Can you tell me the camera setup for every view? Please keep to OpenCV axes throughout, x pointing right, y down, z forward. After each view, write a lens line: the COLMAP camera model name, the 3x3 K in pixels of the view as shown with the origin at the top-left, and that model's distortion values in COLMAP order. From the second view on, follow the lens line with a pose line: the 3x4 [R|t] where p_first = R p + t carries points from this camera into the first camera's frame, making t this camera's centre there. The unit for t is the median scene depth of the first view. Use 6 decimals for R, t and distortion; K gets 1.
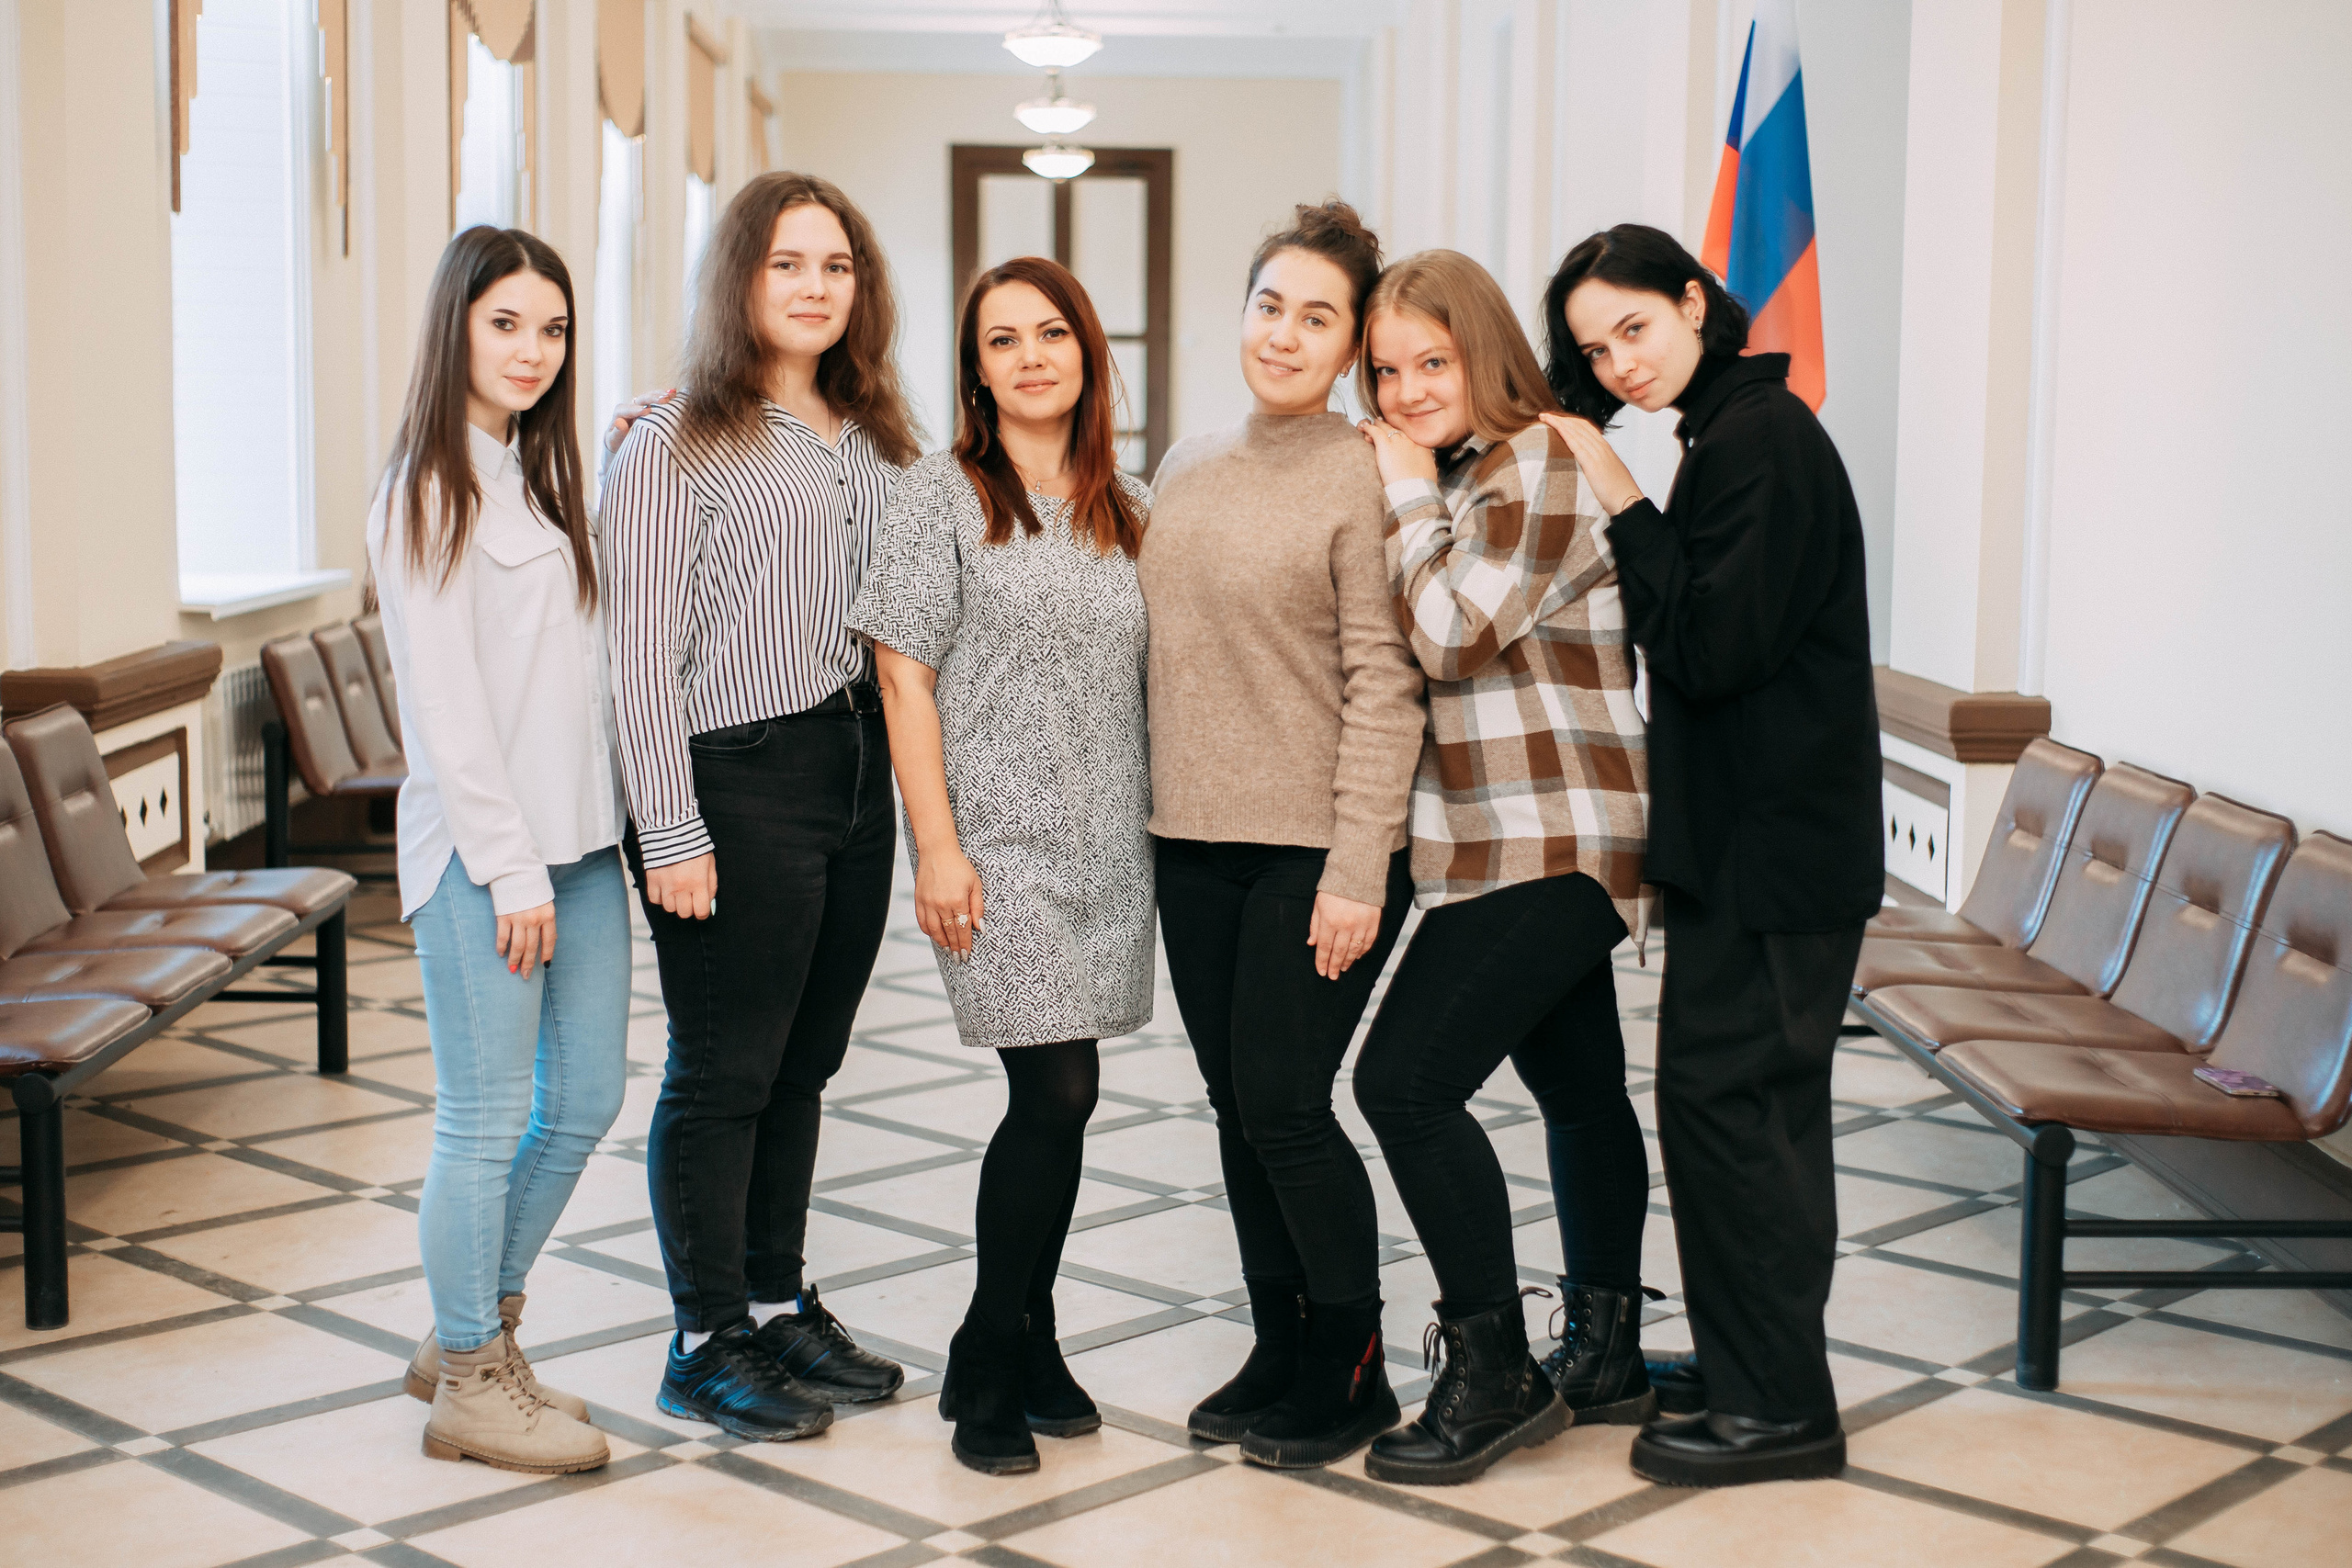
lens RADIAL K [[3289.0, 0, 1176.0], [0, 3289.0, 784.0], [0, 0, 1]] dist [-0.000379, -0.009912]
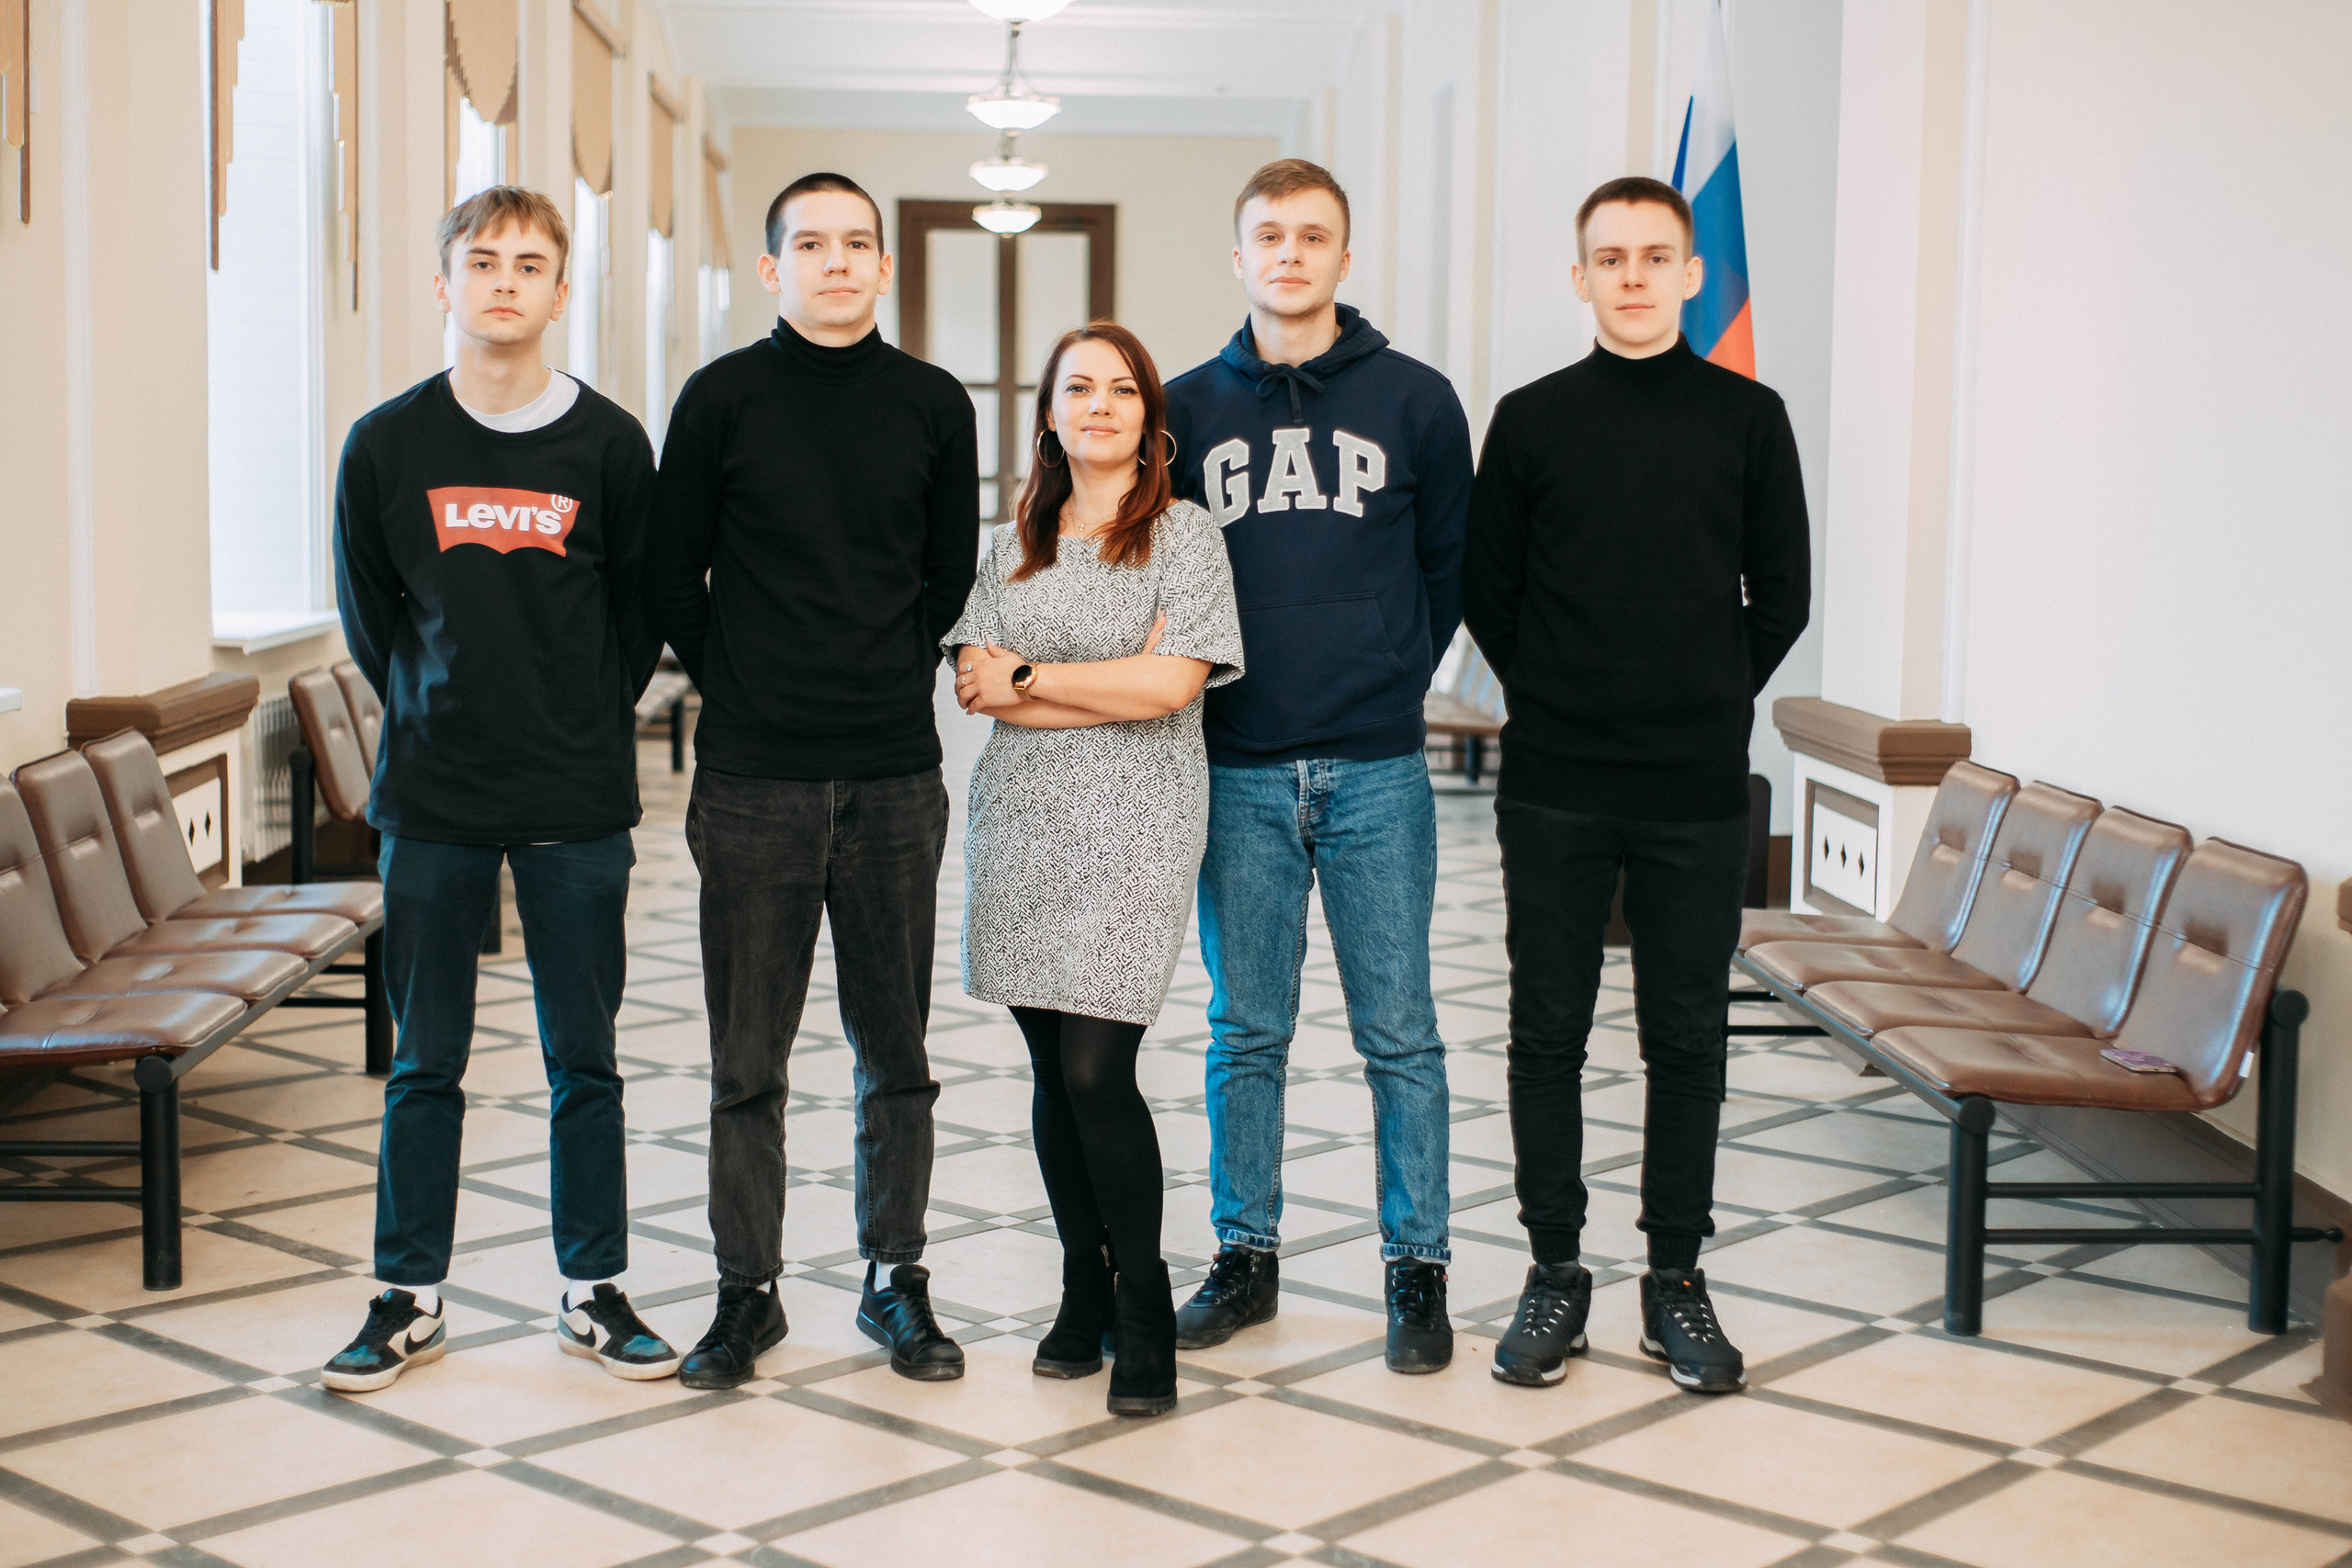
lens RADIAL K [[3289.0, 0, 1176.0], [0, 3289.0, 784.0], [0, 0, 1]] dist [-0.000379, -0.009912]
pose [[0.999714, 0.000203, 0.023929, -0.023409], [0.000152, 0.999890, -0.014811, 0.009781], [-0.023929, 0.014811, 0.999604, -0.082488]]
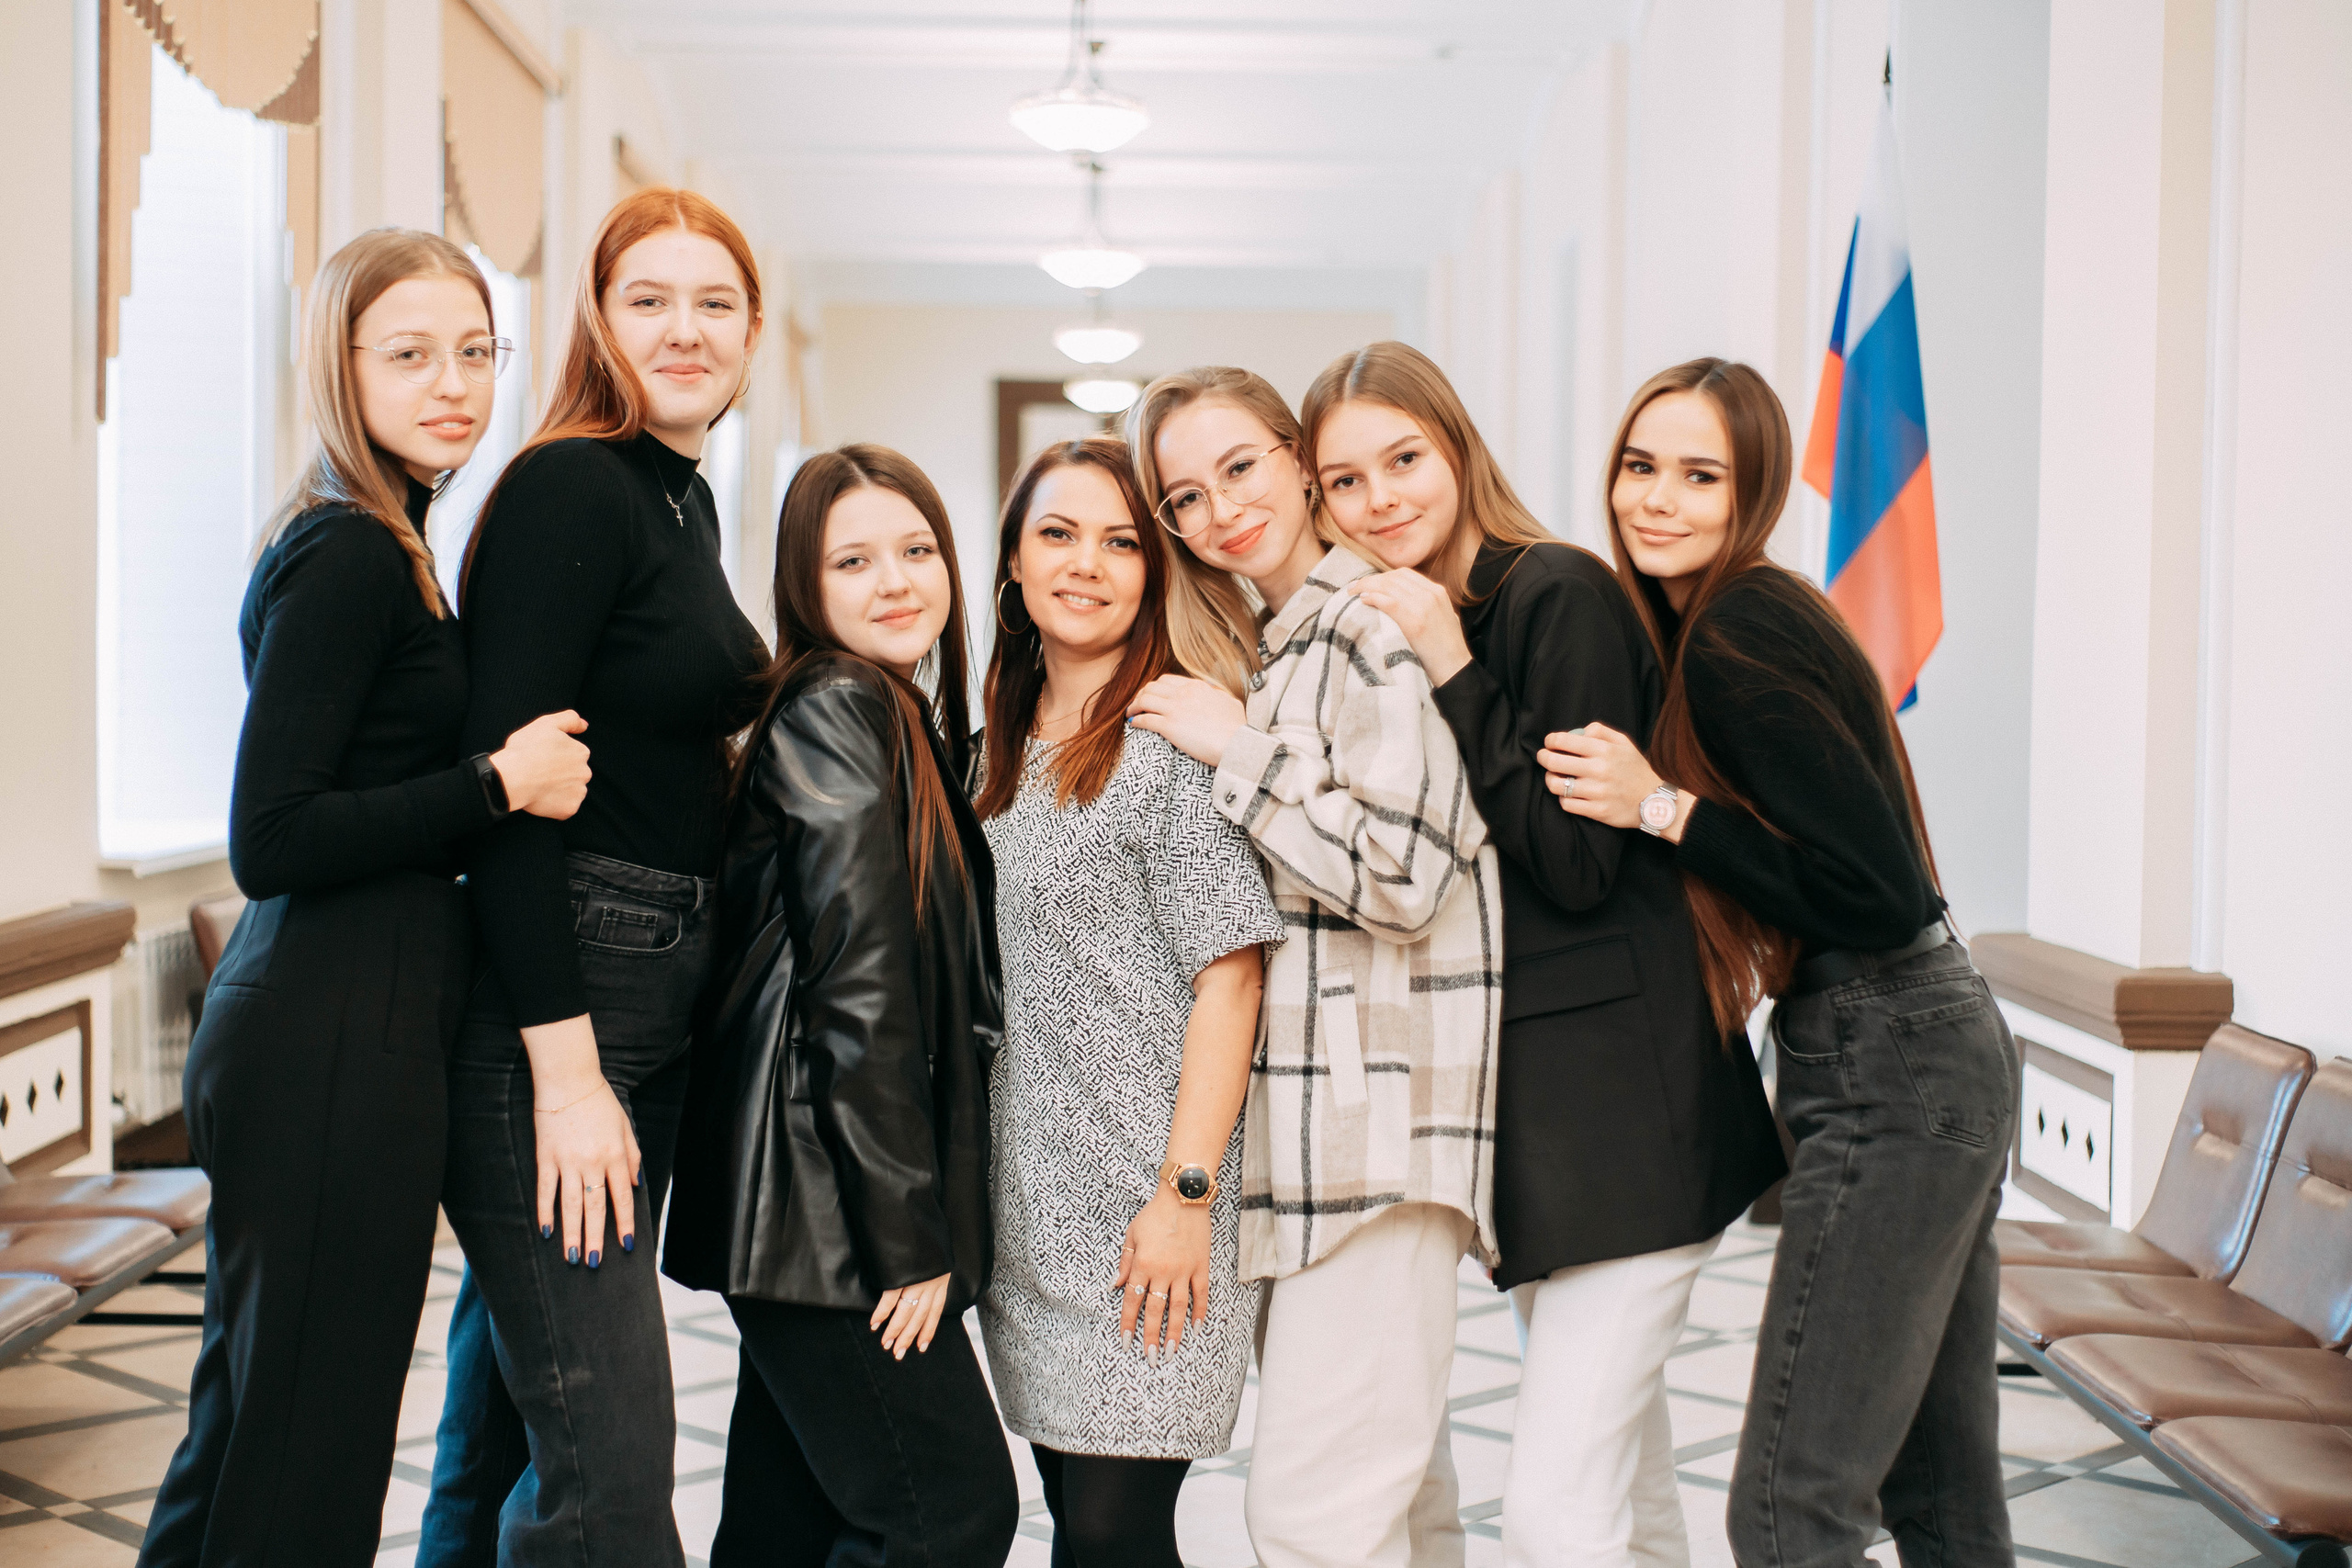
lens RADIAL K [[3289.0, 0, 1176.0], [0, 3289.0, 784.0], [0, 0, 1]] dist [-0.000379, -0.009912]
pose [[0.999866, 0.001405, -0.016333, 0.004720], [-0.002596, 0.997317, -0.073158, -0.013073], [0.016187, 0.073190, 0.997187, 0.144550]]
